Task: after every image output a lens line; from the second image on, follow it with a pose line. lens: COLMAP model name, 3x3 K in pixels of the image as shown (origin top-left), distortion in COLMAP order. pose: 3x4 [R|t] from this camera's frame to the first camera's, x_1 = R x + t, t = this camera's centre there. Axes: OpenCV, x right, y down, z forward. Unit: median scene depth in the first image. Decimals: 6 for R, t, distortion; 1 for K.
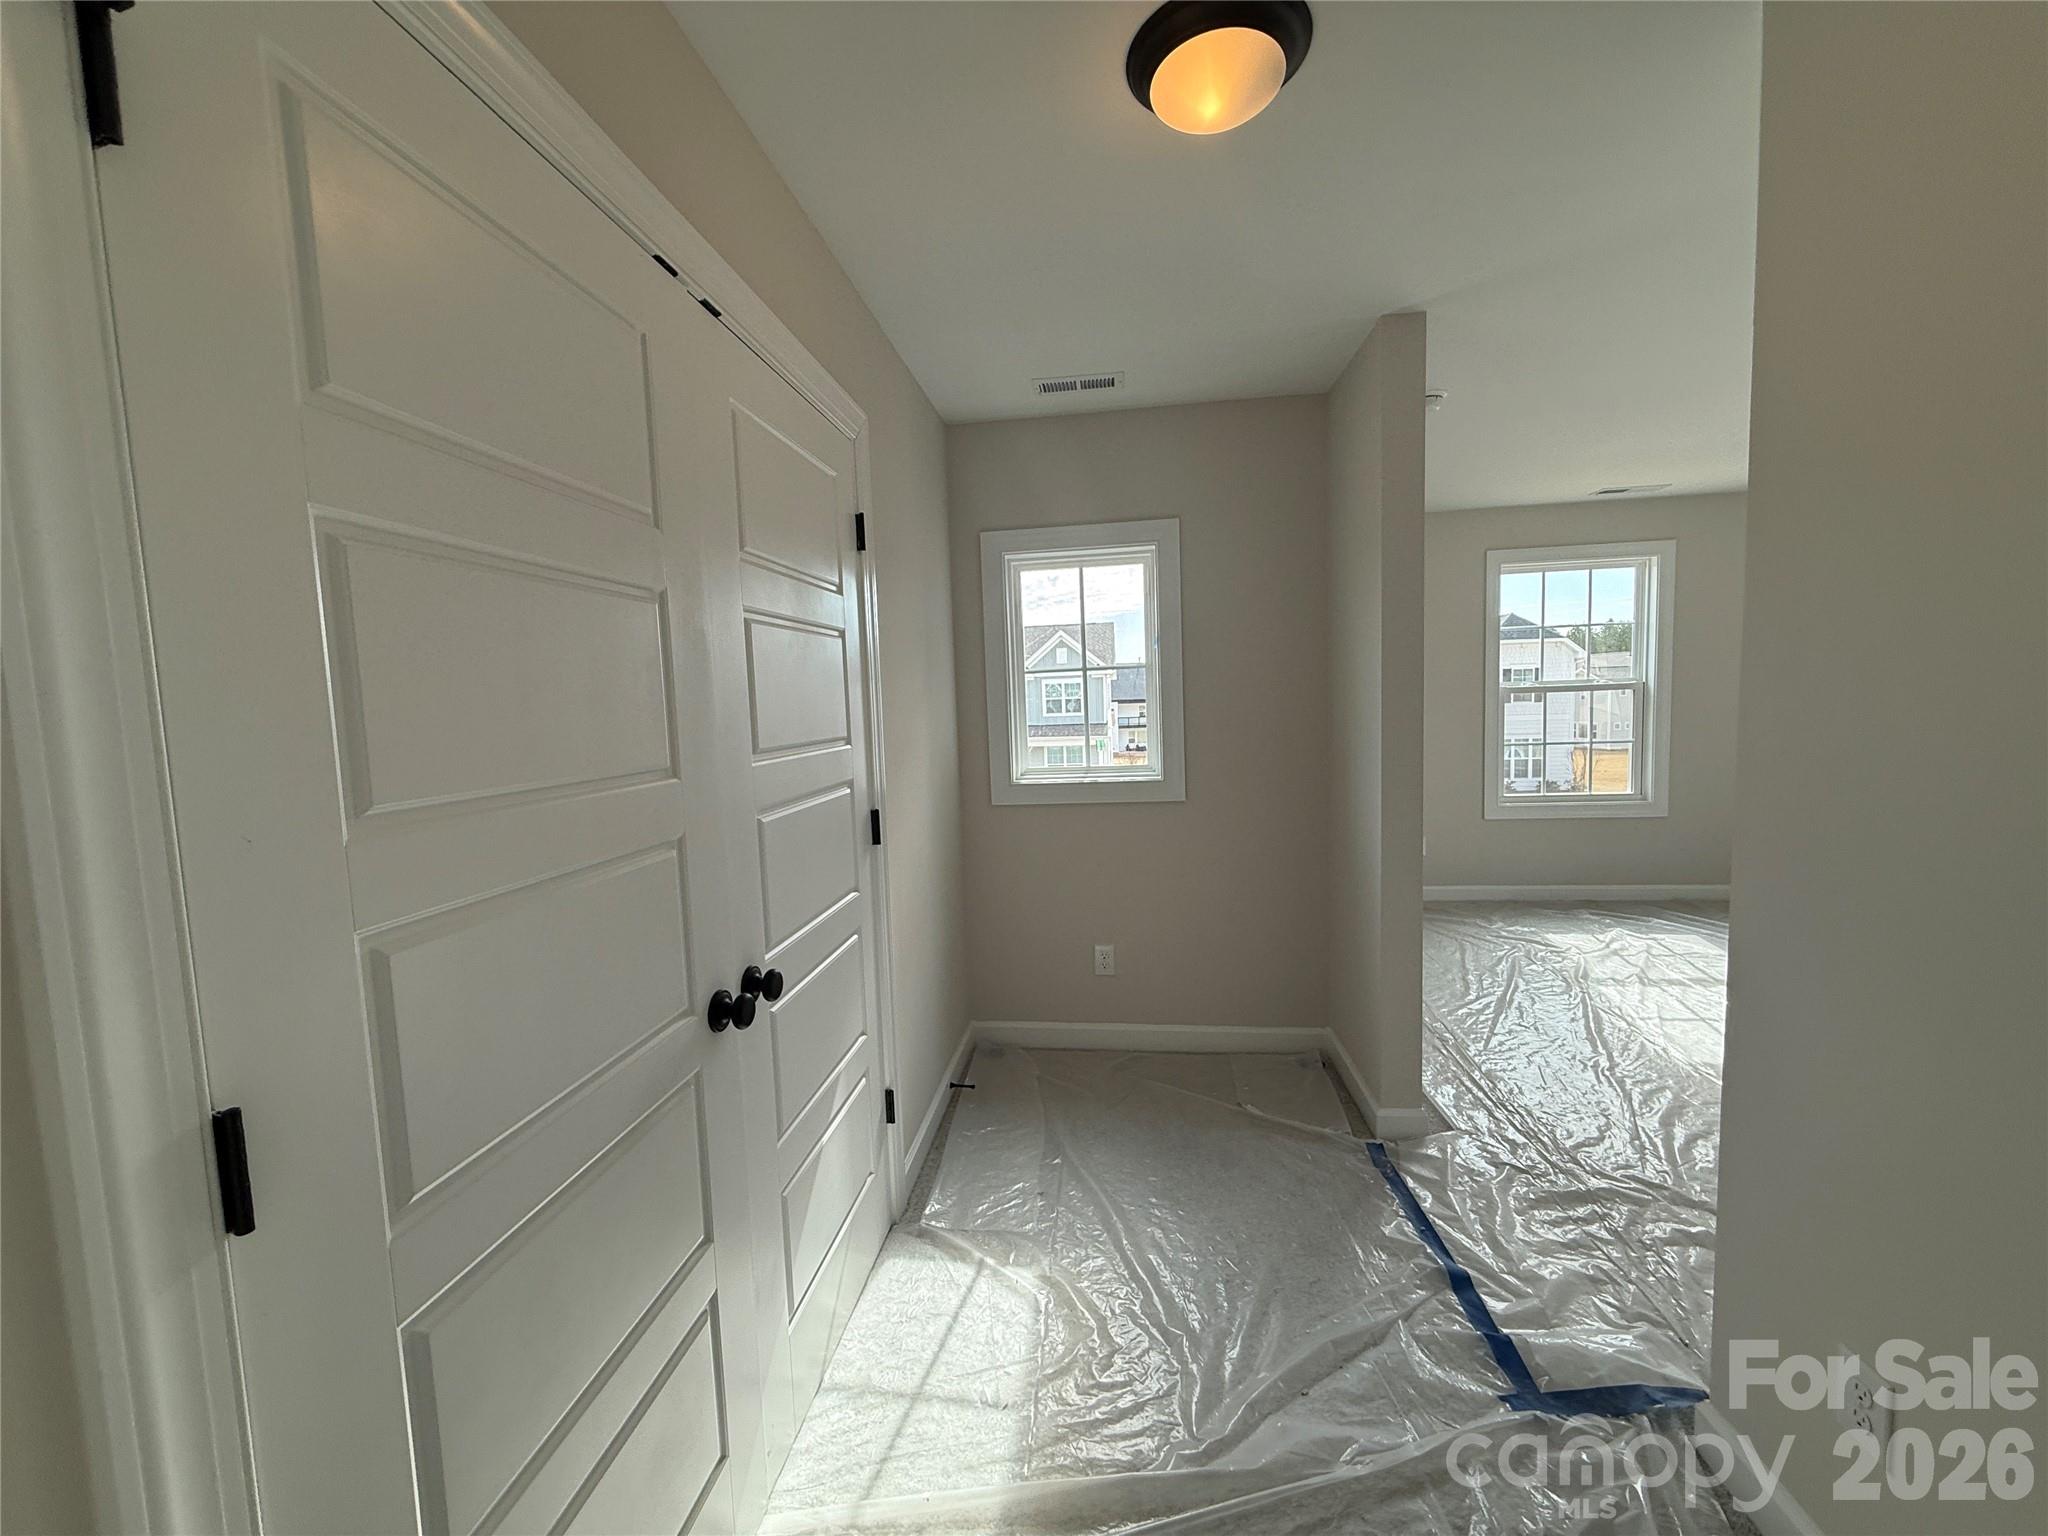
lens RADIAL K [[812.9, 0, 1016.0], [0, 812.9, 766.4], [0, 0, 1]] dist [0.000630, -0.000187]
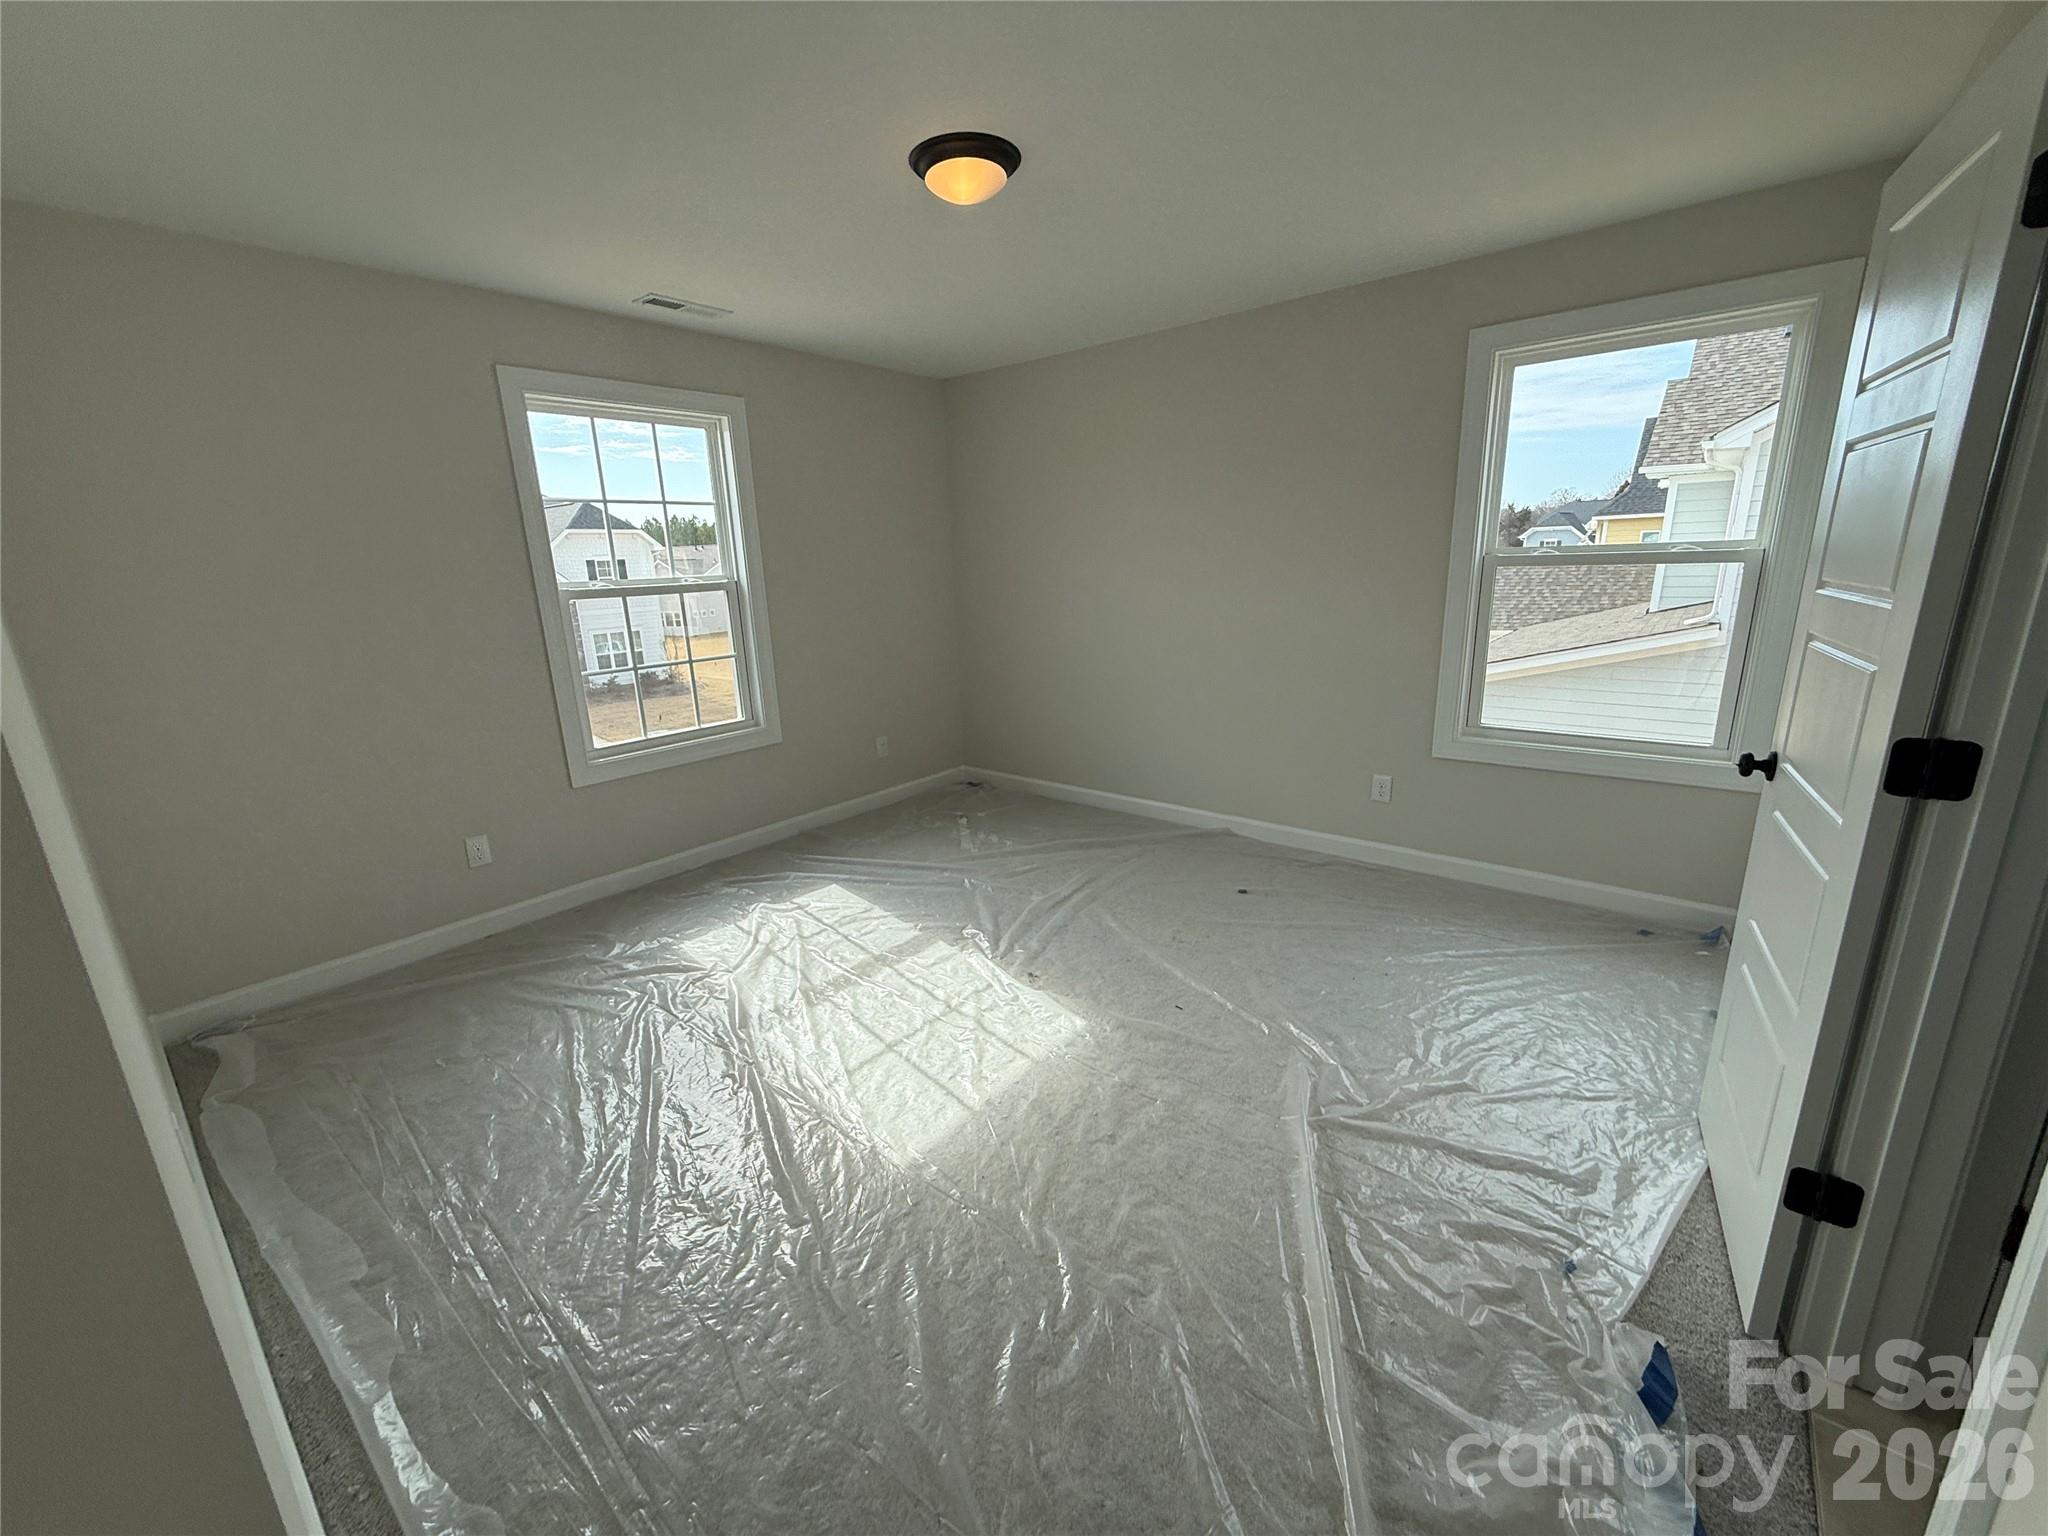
lens RADIAL K [[812.9, 0, 1016.0], [0, 812.9, 766.4], [0, 0, 1]] dist [0.000630, -0.000187]
pose [[0.534643, -0.195593, 0.822132, 0.260000], [0.085014, 0.980360, 0.177952, -0.049903], [-0.840791, -0.025247, 0.540771, 0.381676]]
